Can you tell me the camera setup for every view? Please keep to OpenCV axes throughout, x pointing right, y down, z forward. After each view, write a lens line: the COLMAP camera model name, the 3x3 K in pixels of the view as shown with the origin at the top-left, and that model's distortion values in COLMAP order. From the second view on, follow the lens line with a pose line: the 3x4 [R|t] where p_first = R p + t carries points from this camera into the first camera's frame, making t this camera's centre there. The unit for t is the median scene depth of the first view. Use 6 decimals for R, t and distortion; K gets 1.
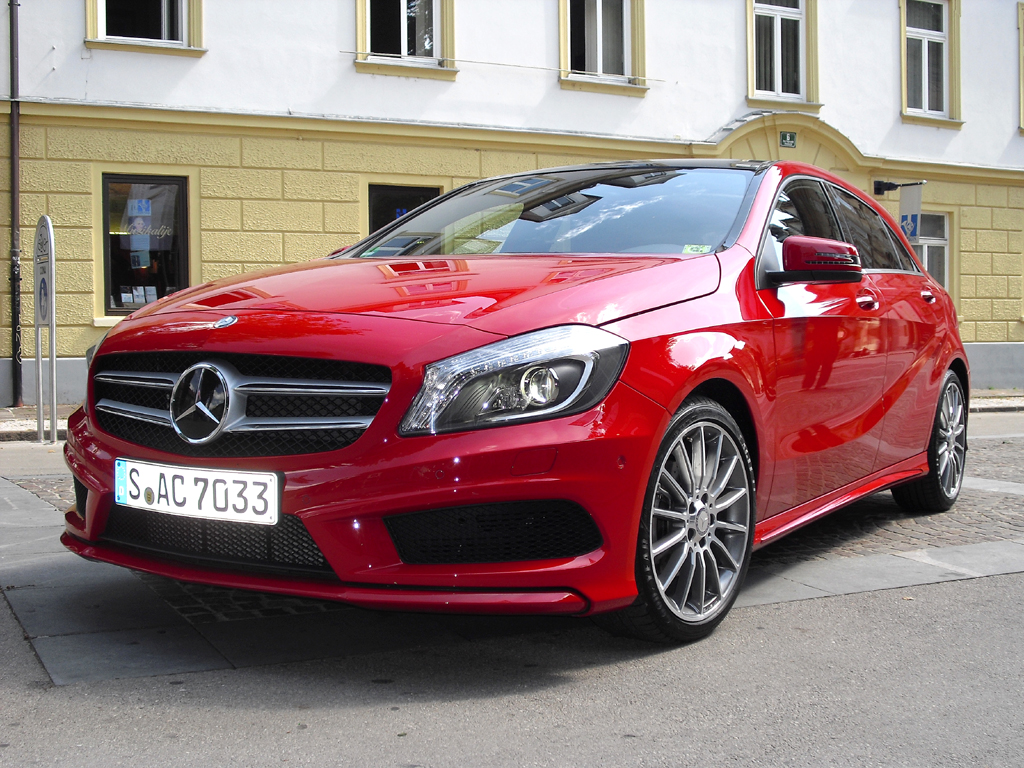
lens RADIAL K [[1314.5, 0, 511.7], [0, 1314.5, 385.5], [0, 0, 1]] dist [-0.086176, 0.000000]
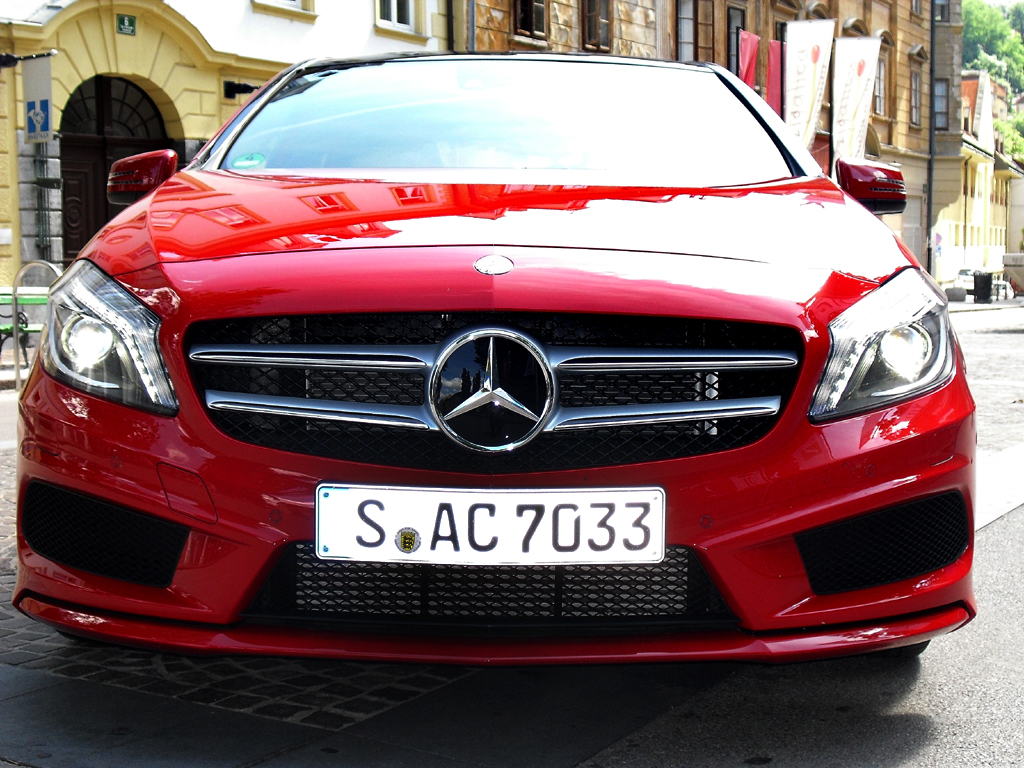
lens RADIAL K [[1584.8, 0, 512.0], [0, 1584.8, 384.2], [0, 0, 1]] dist [0.004598, 0.000000]
pose [[0.868505, -0.049159, 0.493237, -0.628014], [0.032216, 0.998564, 0.042797, -0.023866], [-0.494633, -0.021280, 0.868842, 0.308733]]
